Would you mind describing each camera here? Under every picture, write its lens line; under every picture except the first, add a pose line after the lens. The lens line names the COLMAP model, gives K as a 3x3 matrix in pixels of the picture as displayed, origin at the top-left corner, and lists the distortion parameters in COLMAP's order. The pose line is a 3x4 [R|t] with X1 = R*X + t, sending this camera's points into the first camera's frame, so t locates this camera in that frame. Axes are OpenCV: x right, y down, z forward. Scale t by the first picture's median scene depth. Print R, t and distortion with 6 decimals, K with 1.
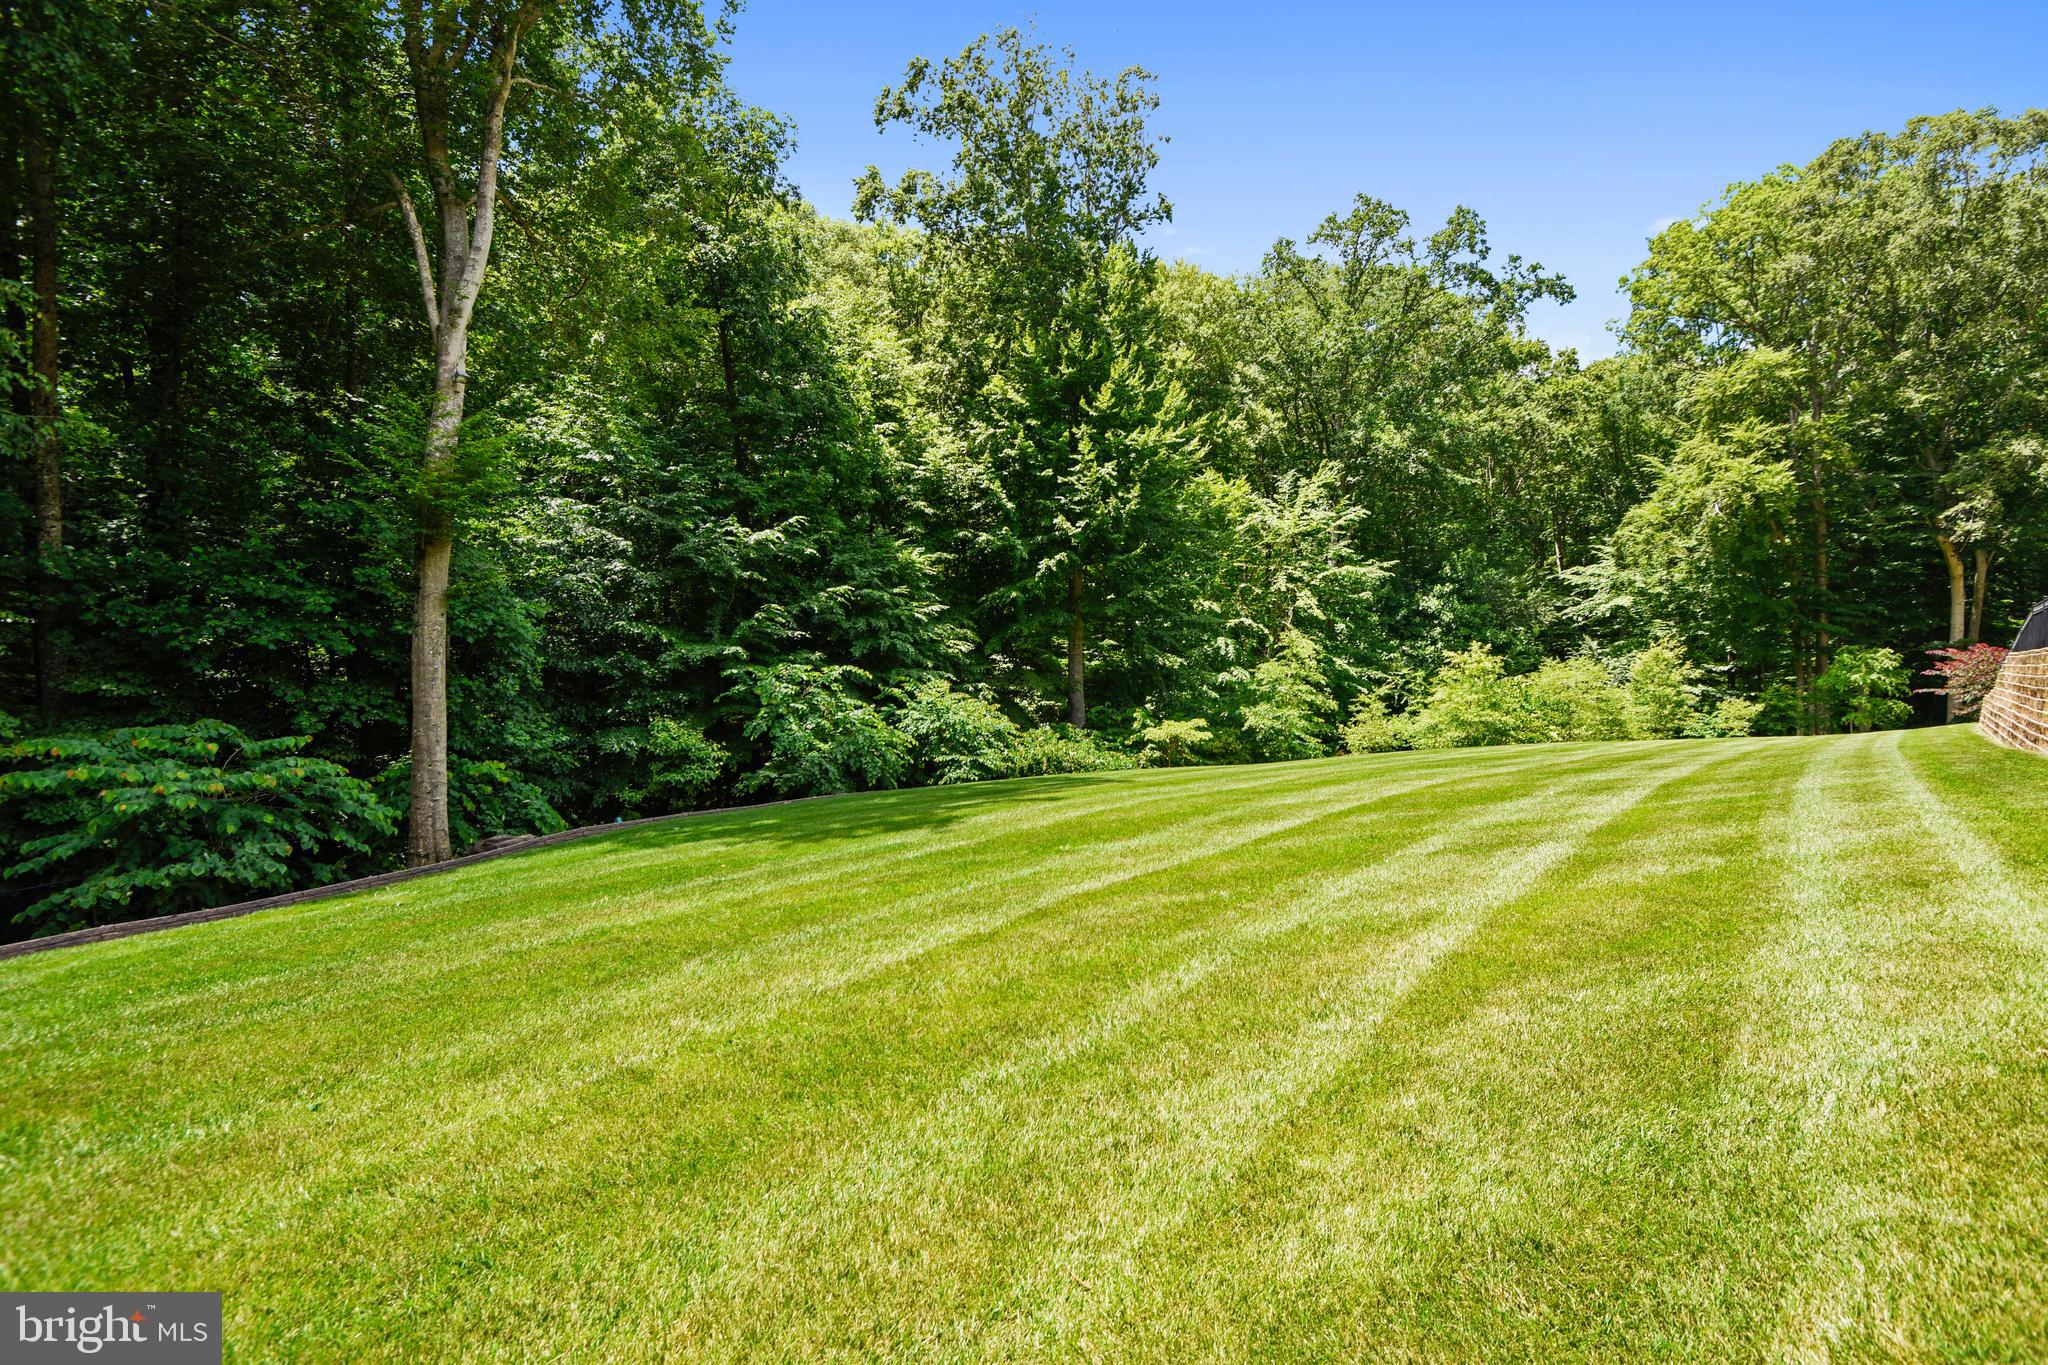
lens RADIAL K [[938.8, 0, 1031.0], [0, 938.8, 694.1], [0, 0, 1]] dist [-0.013212, -0.014715]
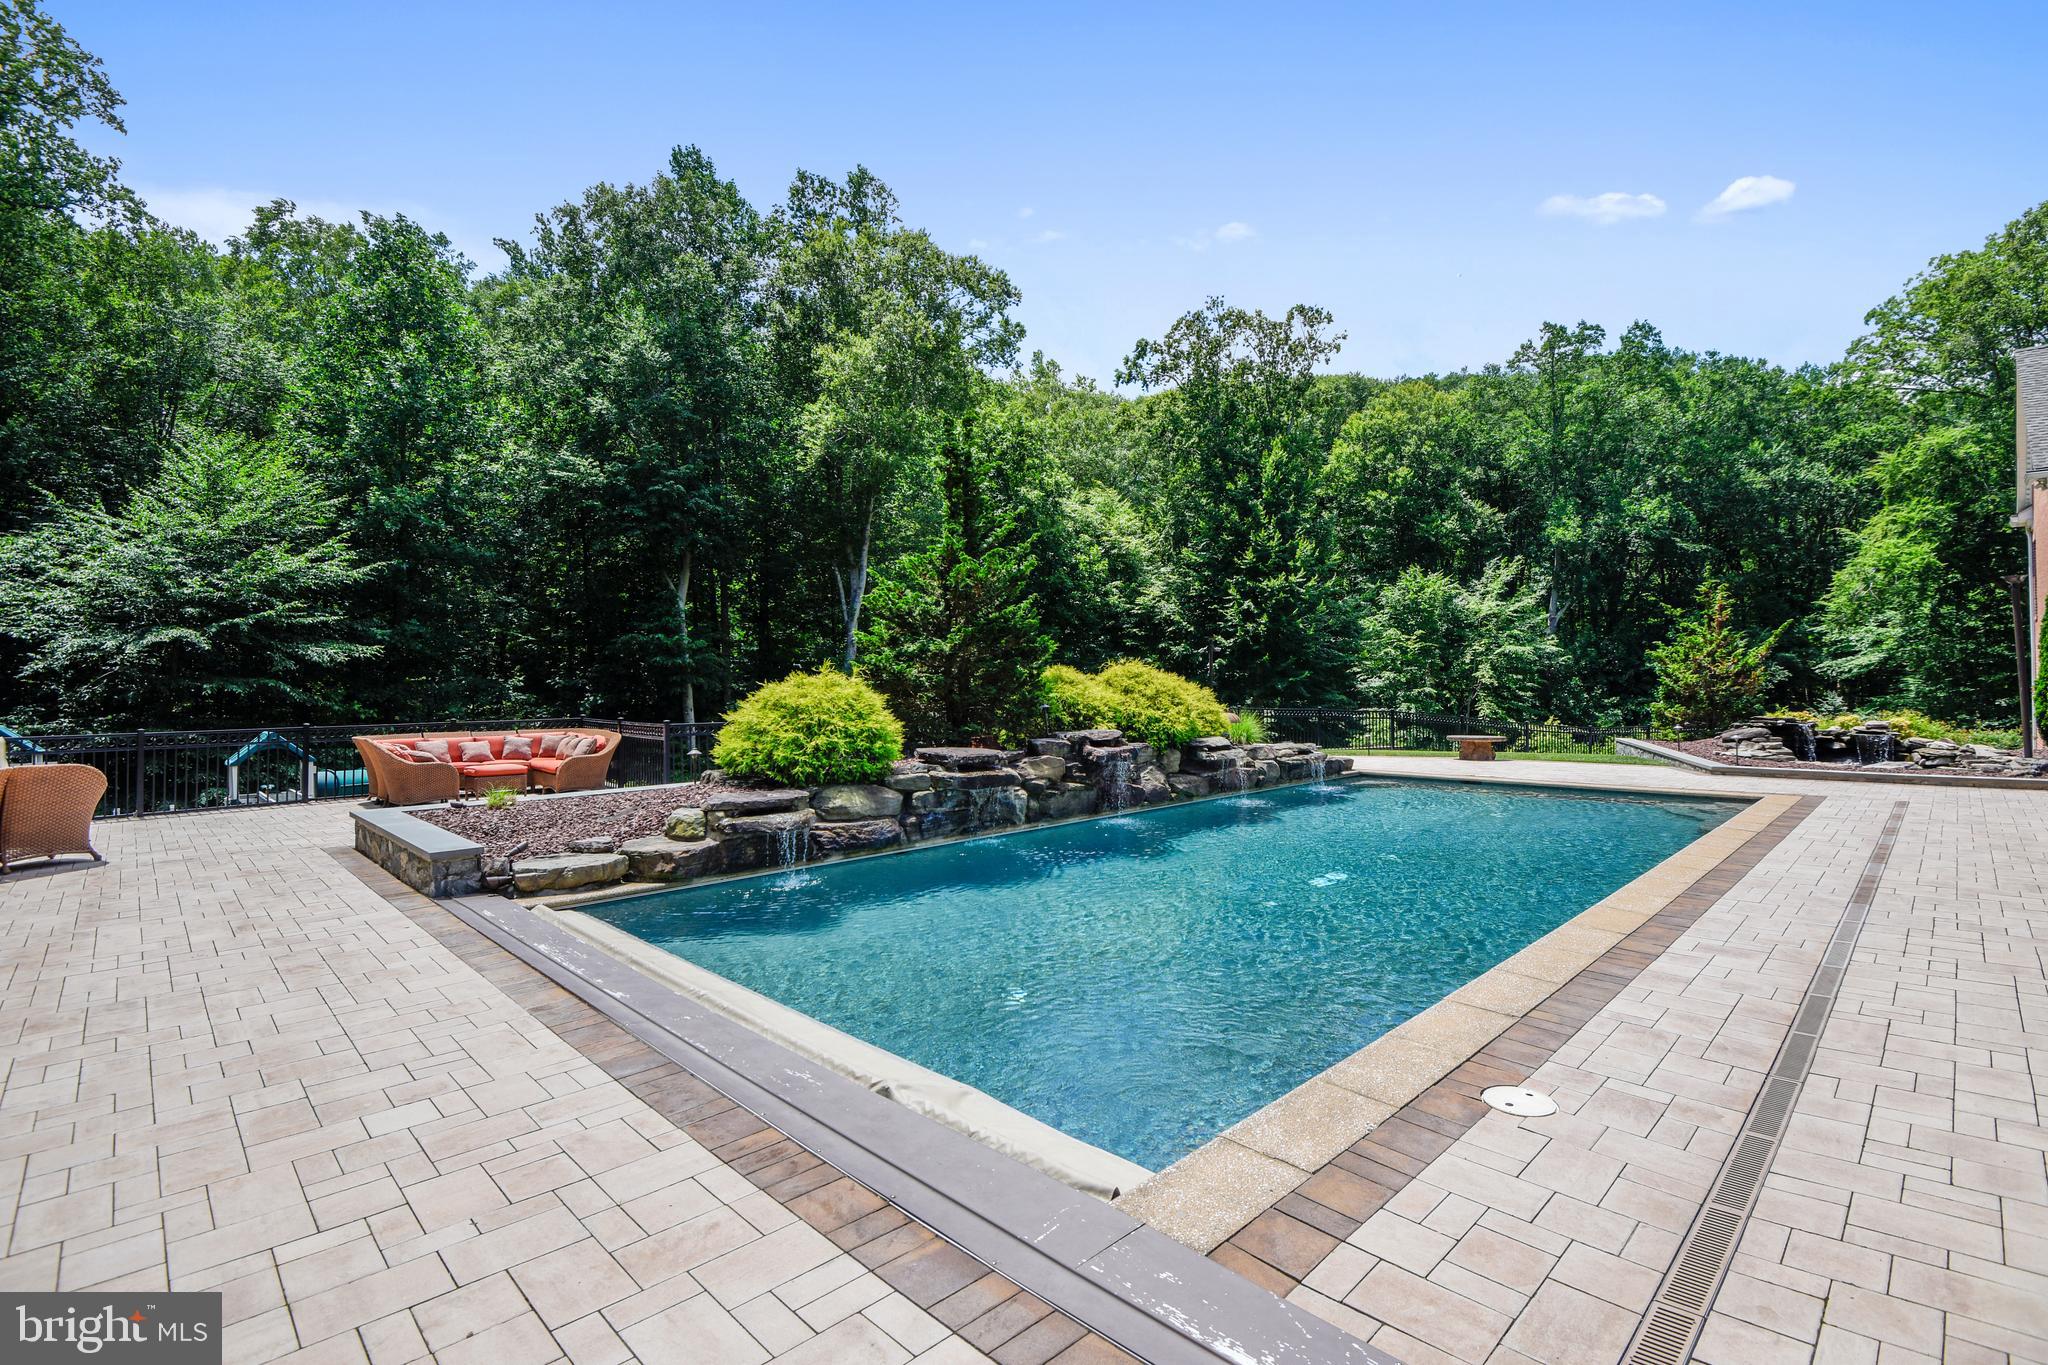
lens RADIAL K [[938.8, 0, 1031.0], [0, 938.8, 694.1], [0, 0, 1]] dist [-0.013212, -0.014715]
pose [[0.881163, 0.005567, -0.472779, 0.479318], [-0.011640, 0.999883, -0.009920, -0.075169], [0.472668, 0.014244, 0.881125, -0.485731]]
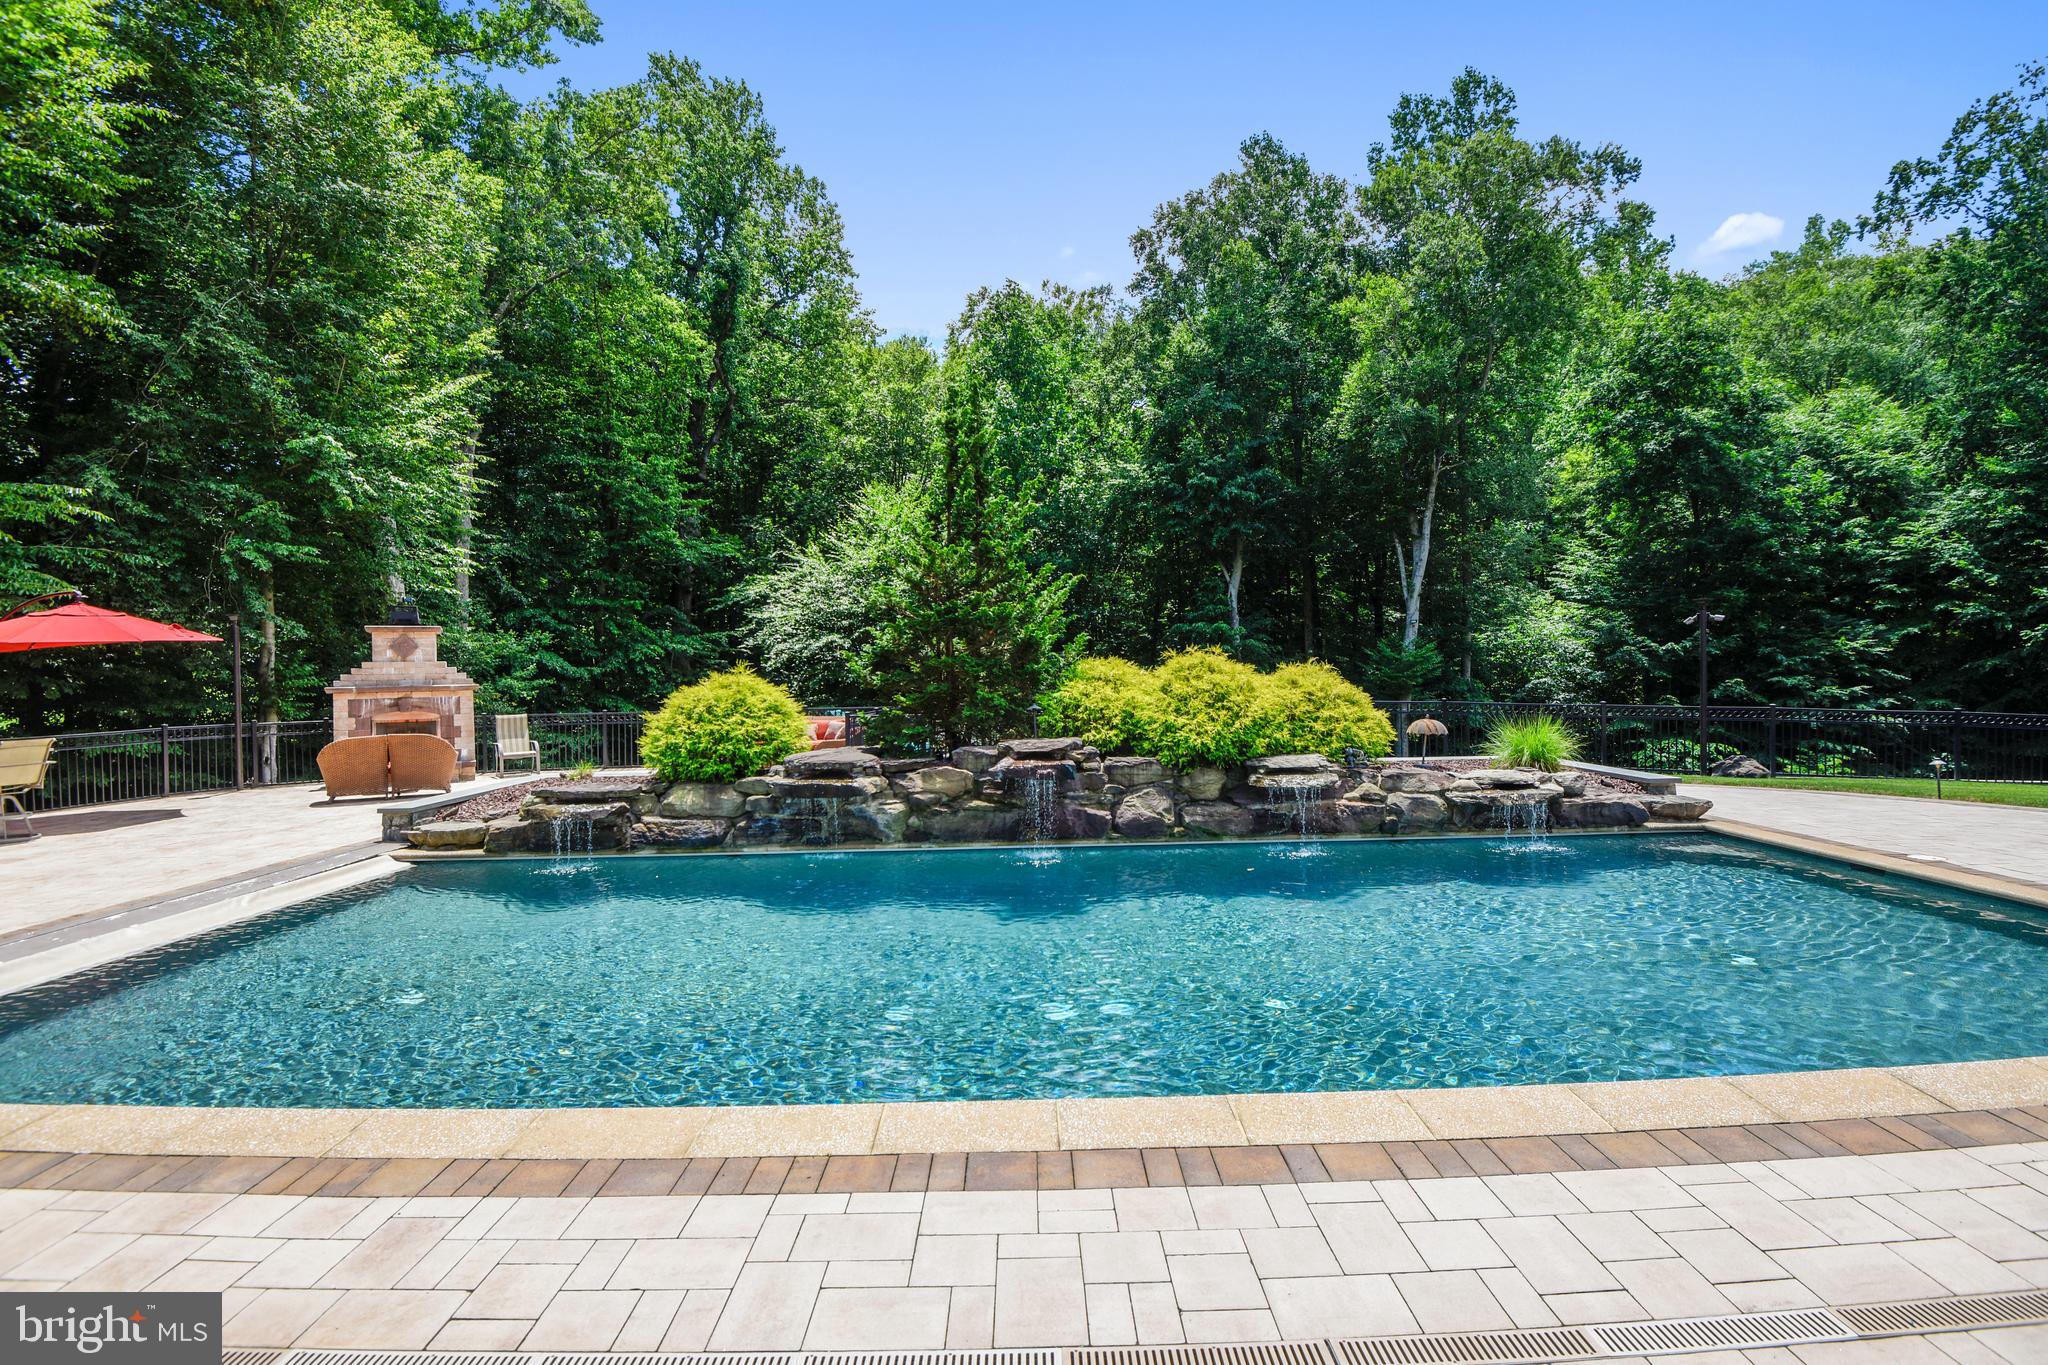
lens RADIAL K [[938.8, 0, 1031.0], [0, 938.8, 694.1], [0, 0, 1]] dist [-0.013212, -0.014715]
pose [[0.308219, 0.022856, -0.951041, 0.592174], [-0.012699, 0.999721, 0.019910, -0.083895], [0.951231, 0.005940, 0.308423, -0.281842]]
